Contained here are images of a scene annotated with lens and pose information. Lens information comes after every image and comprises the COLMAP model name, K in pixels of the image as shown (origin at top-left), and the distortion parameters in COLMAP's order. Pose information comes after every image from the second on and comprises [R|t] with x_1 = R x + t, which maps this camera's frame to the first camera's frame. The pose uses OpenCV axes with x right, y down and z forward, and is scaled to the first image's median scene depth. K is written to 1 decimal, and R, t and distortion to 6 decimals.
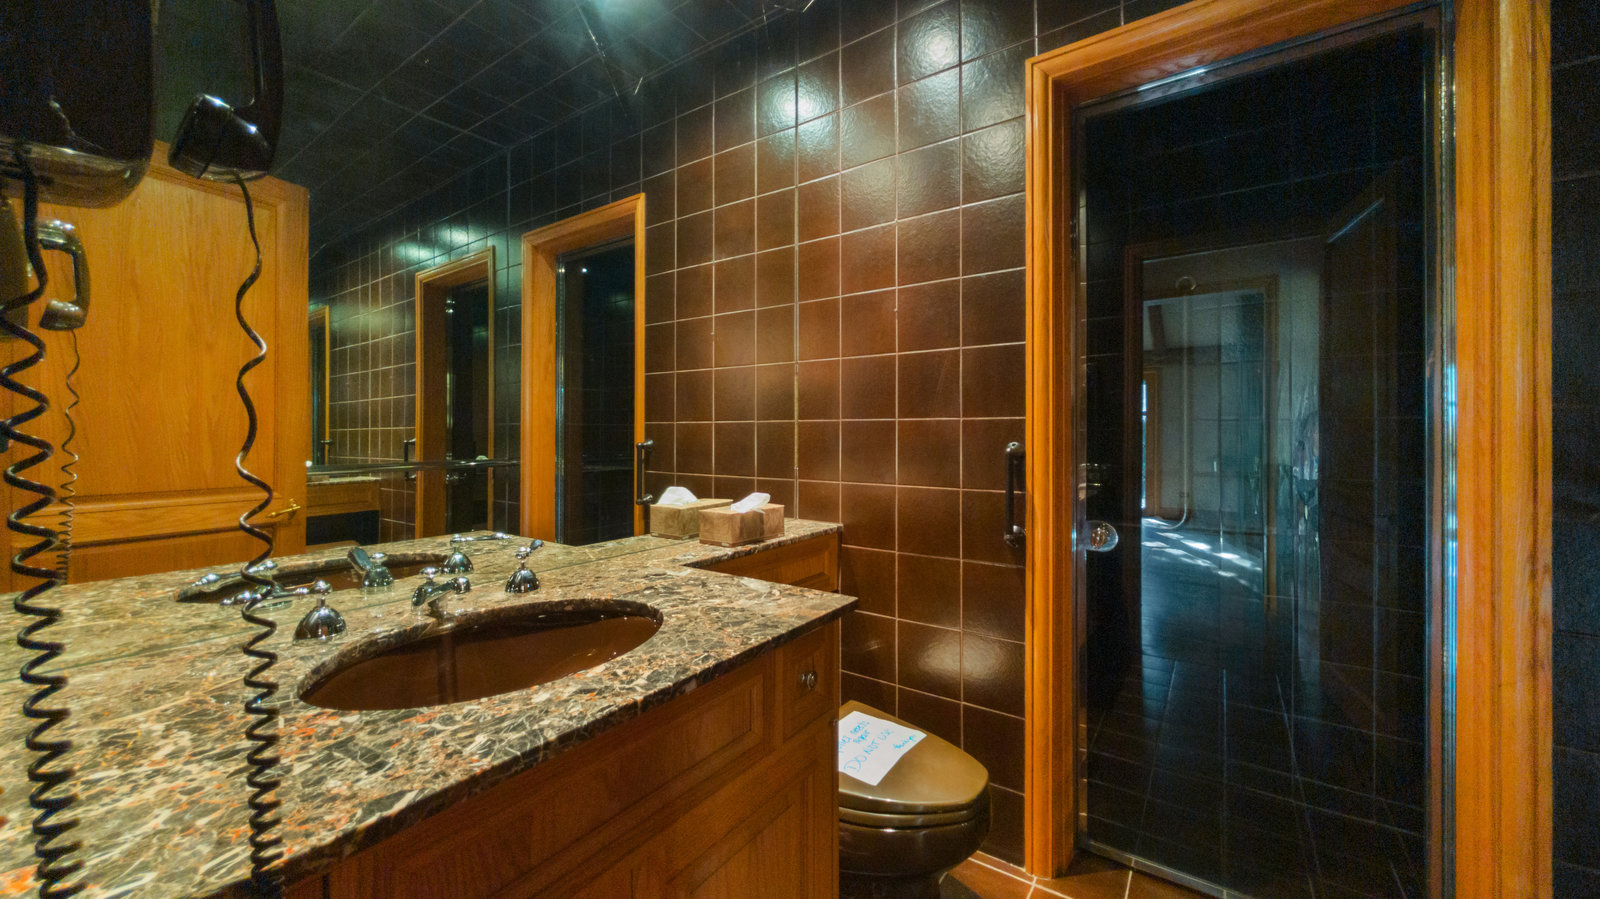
lens RADIAL K [[577.5, 0, 816.9], [0, 577.5, 450.5], [0, 0, 1]] dist [0.001052, -0.000032]
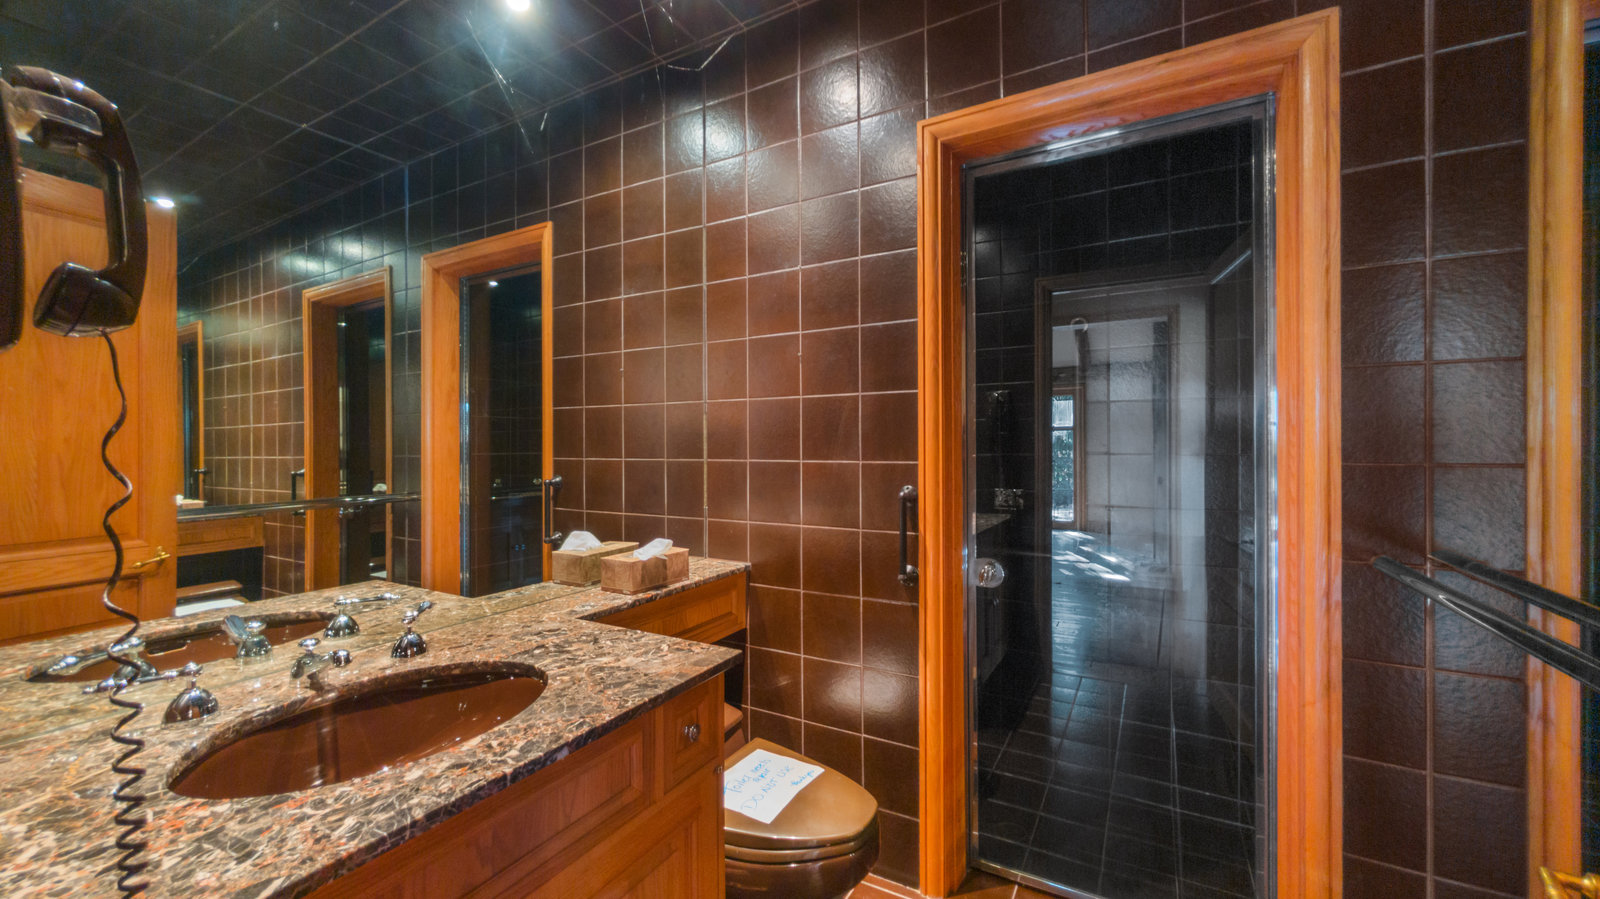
lens RADIAL K [[596.4, 0, 805.6], [0, 596.4, 463.6], [0, 0, 1]] dist [-0.000110, 0.000353]
pose [[0.996095, -0.008507, 0.087880, 0.086906], [0.008537, 0.999964, 0.000029, -0.081030], [-0.087877, 0.000721, 0.996131, -0.094359]]
